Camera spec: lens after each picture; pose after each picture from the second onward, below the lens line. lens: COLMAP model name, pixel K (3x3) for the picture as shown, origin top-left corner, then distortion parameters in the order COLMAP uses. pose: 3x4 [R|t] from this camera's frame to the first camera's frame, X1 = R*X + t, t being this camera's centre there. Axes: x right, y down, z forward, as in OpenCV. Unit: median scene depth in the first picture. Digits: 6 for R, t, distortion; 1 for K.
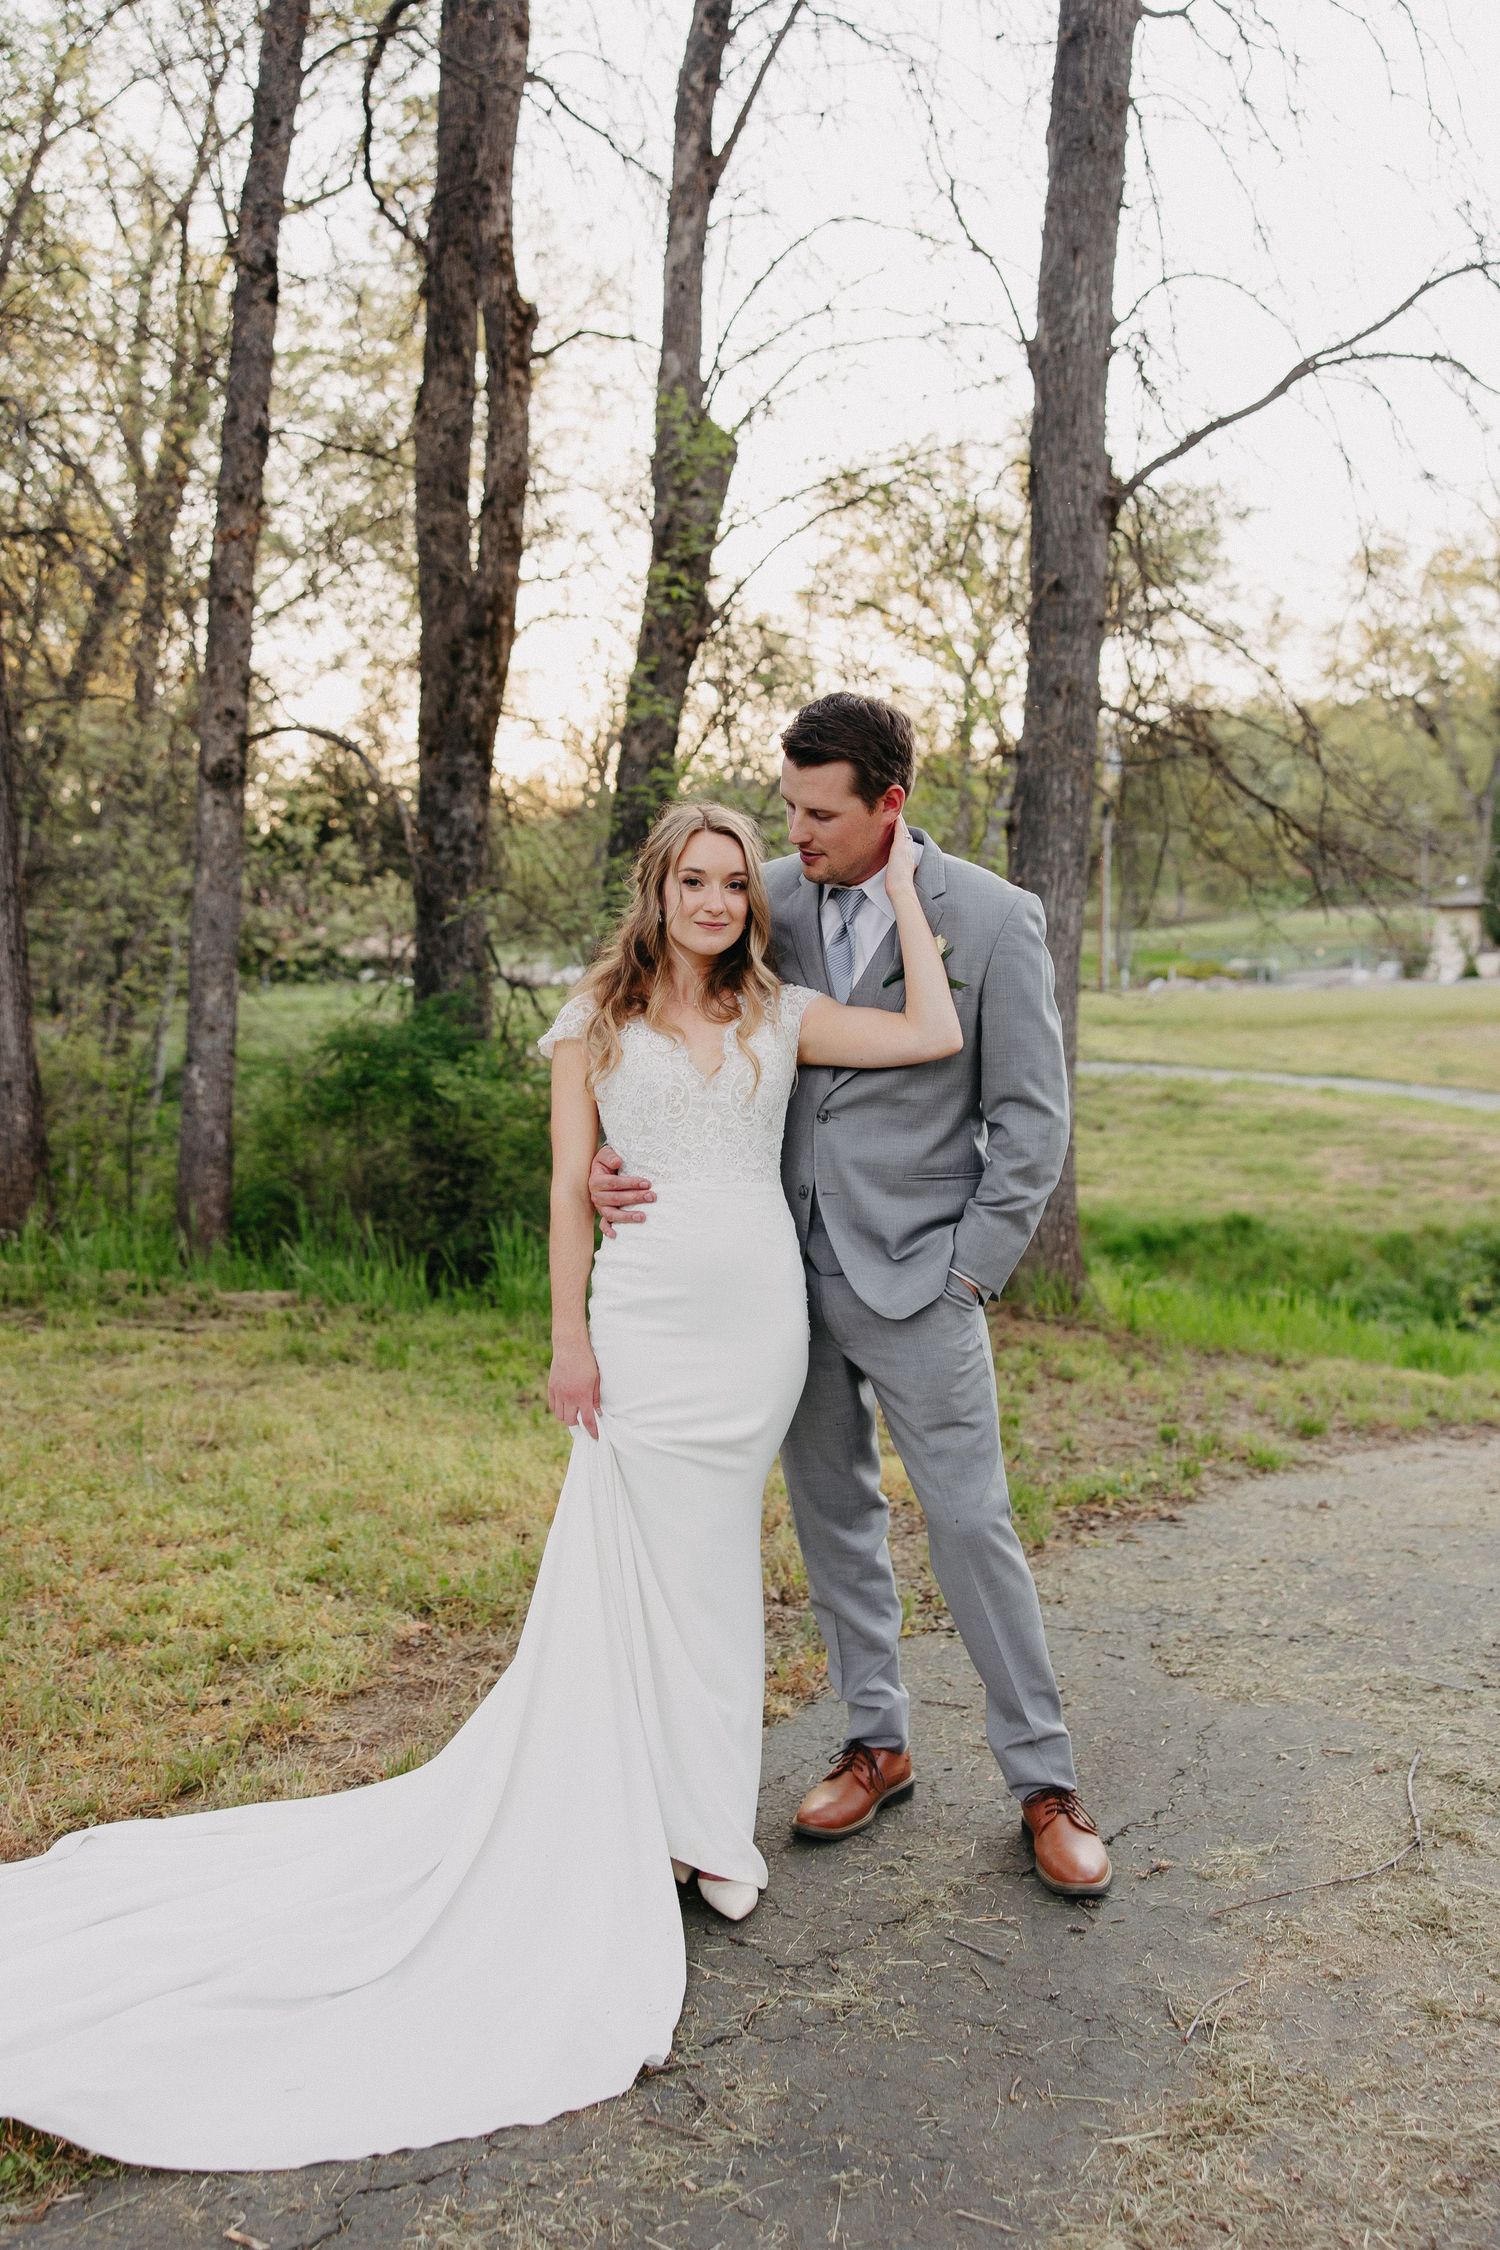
lens RADIAL K [[1976.7, 0, 796.0], [0, 1976.7, 1156.1], [0, 0, 1]] dist [0.001233, -0.003737]
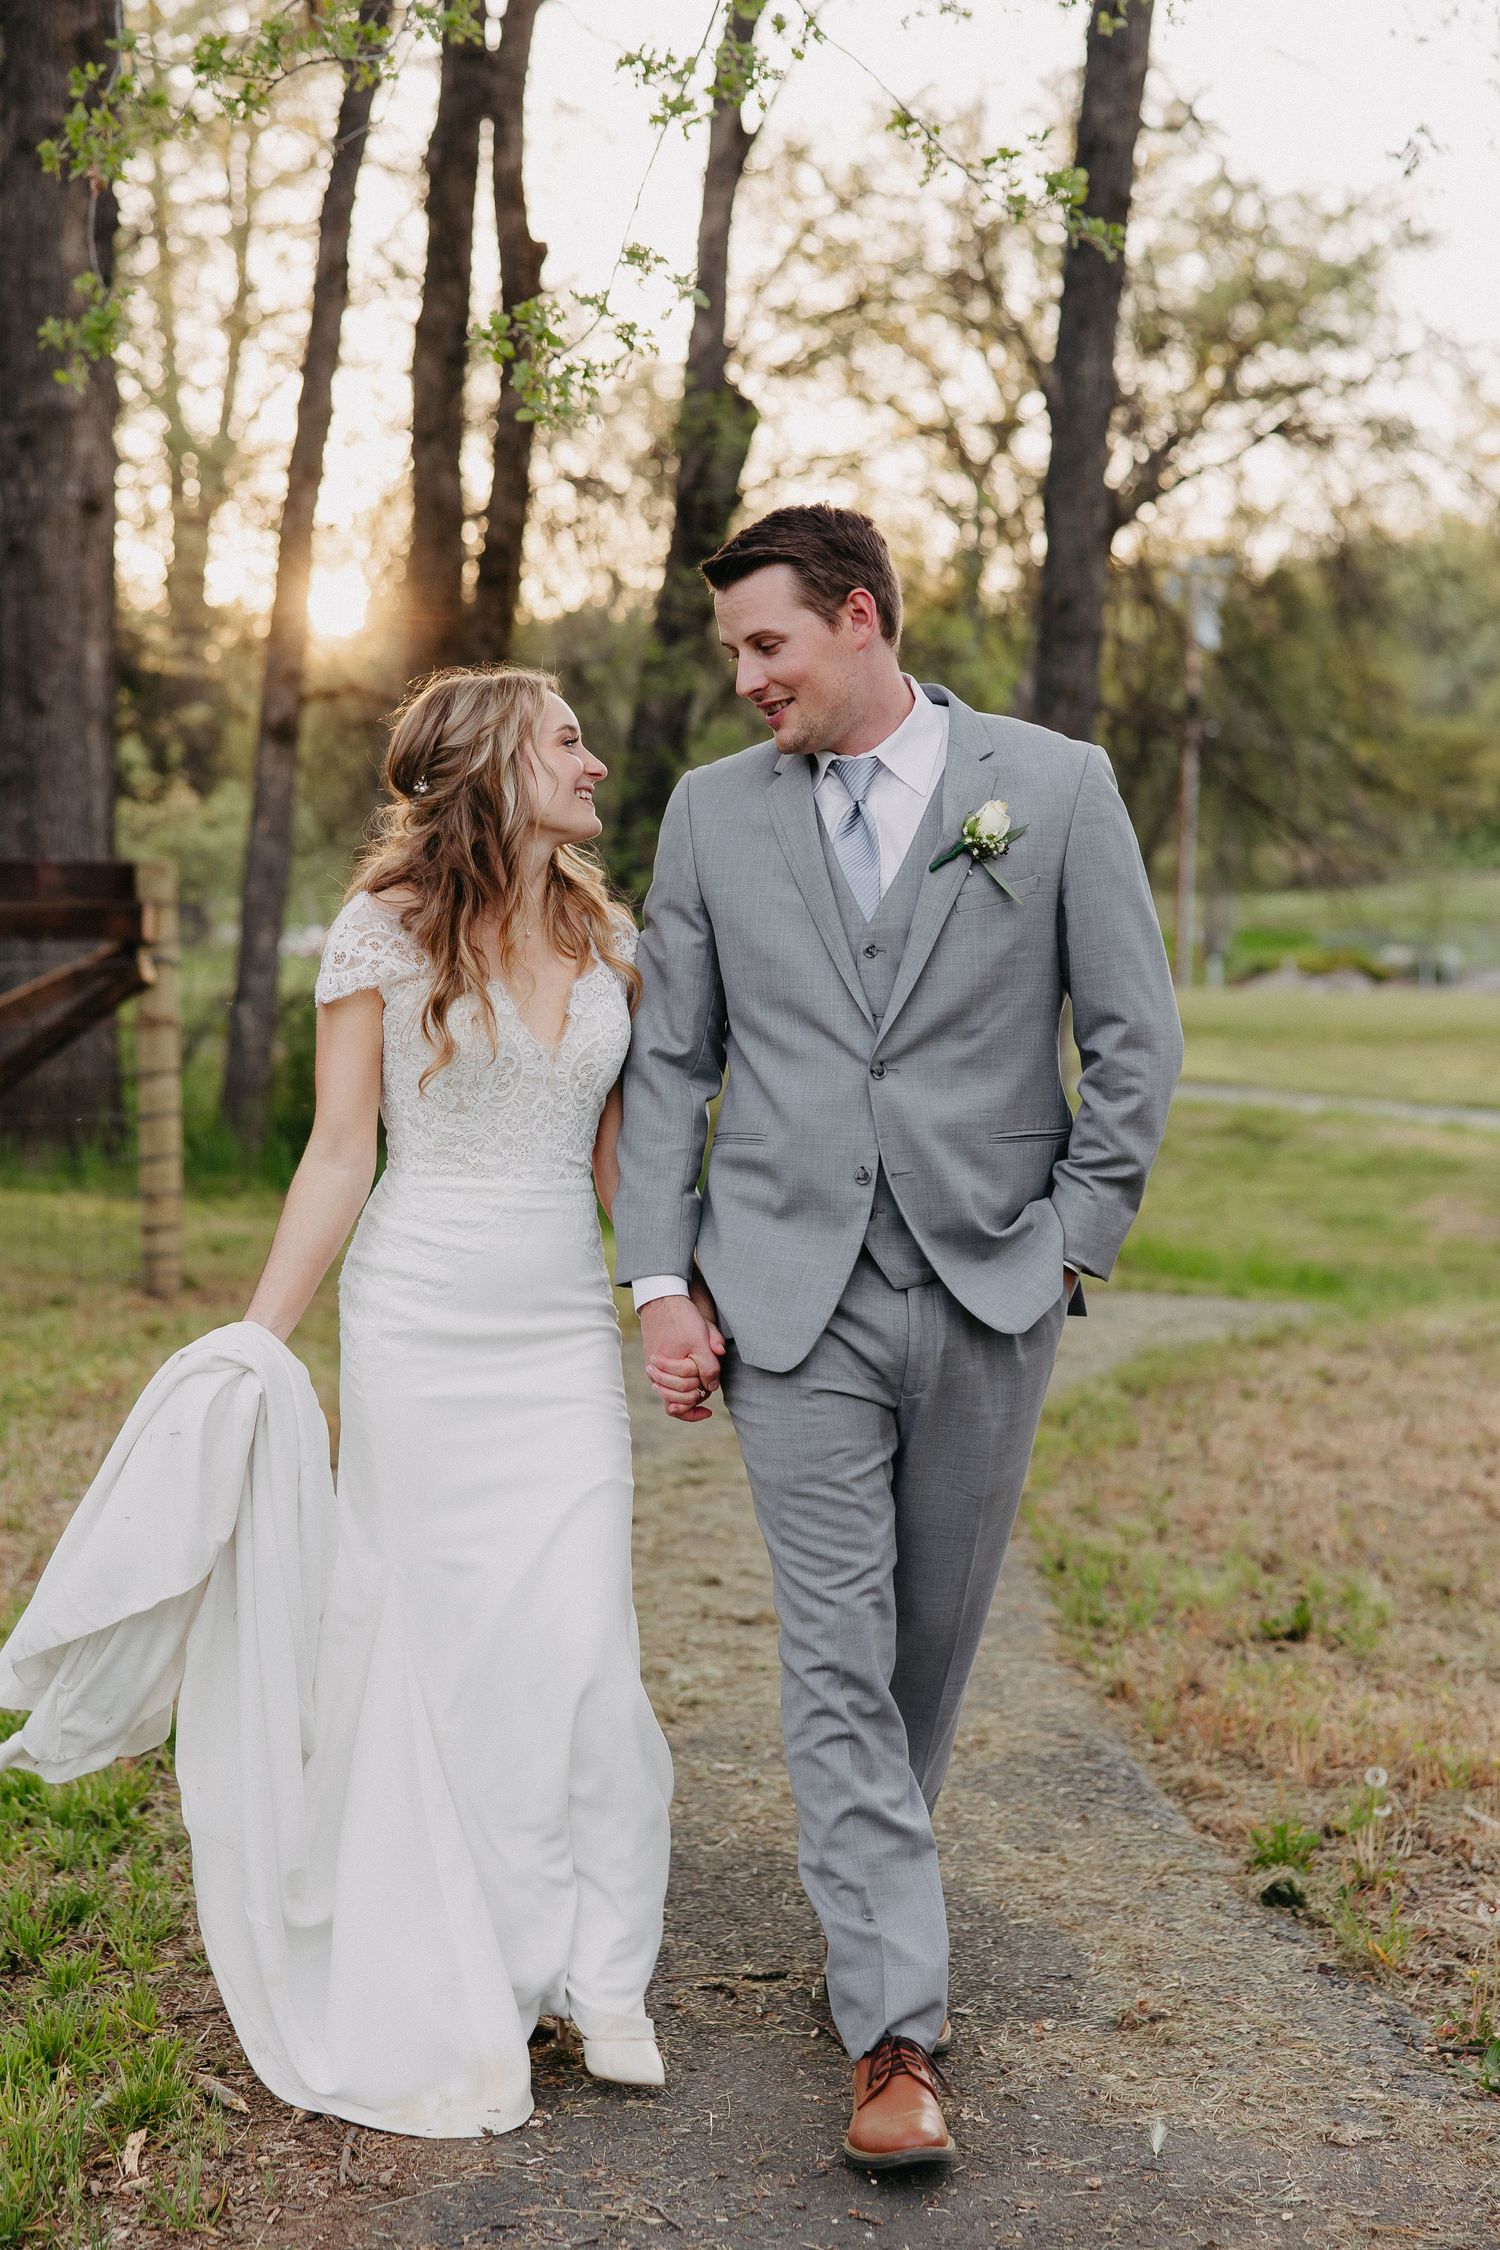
lens RADIAL K [[3640.0, 0, 756.6], [0, 3640.0, 1136.4], [0, 0, 1]] dist [-0.033163, 0.000000]
pose [[0.999007, 0.031793, 0.031214, -0.050444], [-0.030466, 0.998648, -0.042111, 0.056820], [-0.032510, 0.041118, 0.998625, -0.542100]]
